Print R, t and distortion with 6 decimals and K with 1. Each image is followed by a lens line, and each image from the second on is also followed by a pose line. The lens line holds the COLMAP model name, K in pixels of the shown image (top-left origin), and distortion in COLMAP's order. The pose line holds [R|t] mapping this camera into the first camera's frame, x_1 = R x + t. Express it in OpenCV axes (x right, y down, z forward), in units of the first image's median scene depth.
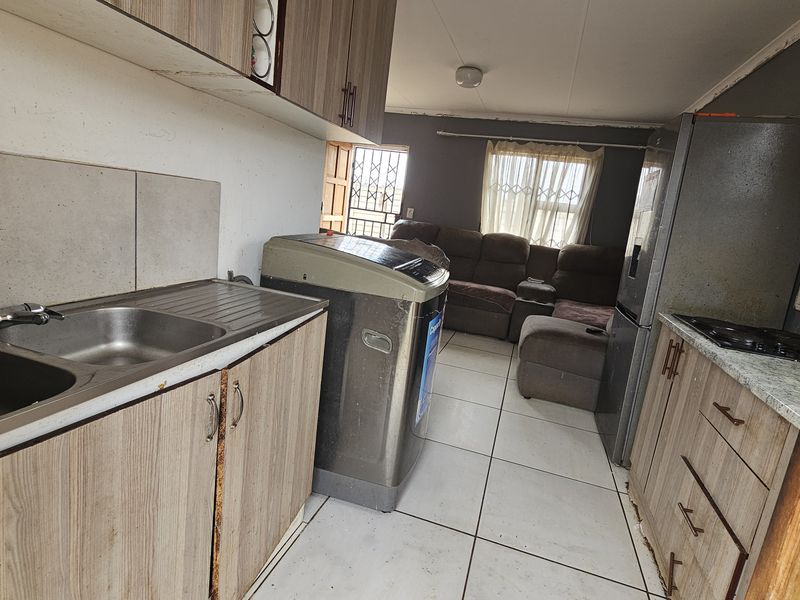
lens RADIAL K [[432.6, 0, 404.4], [0, 432.6, 288.8], [0, 0, 1]] dist [0.005322, 0.000785]
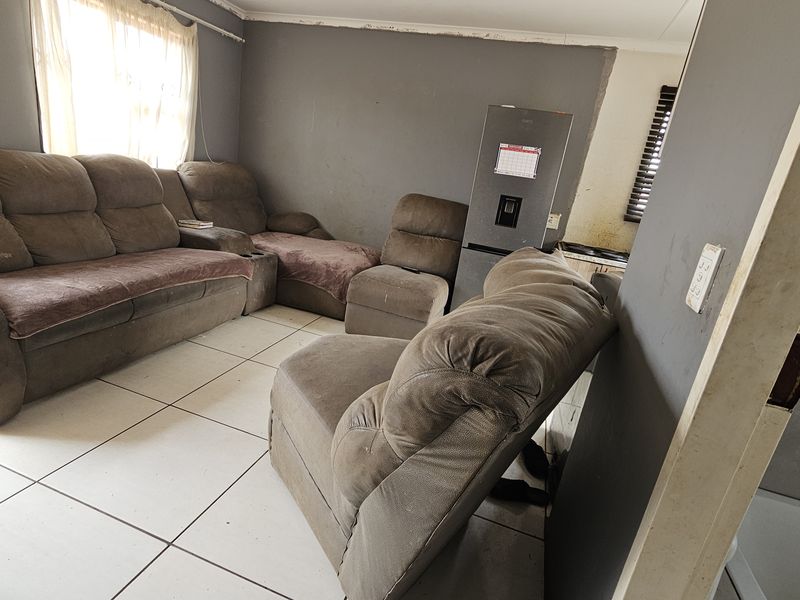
lens RADIAL K [[432.6, 0, 404.4], [0, 432.6, 288.8], [0, 0, 1]] dist [0.005322, 0.000785]
pose [[0.028519, -0.397060, 0.917349, -0.377476], [0.036038, 0.917535, 0.396020, -0.193683], [-0.998943, 0.021765, 0.040476, 0.628423]]
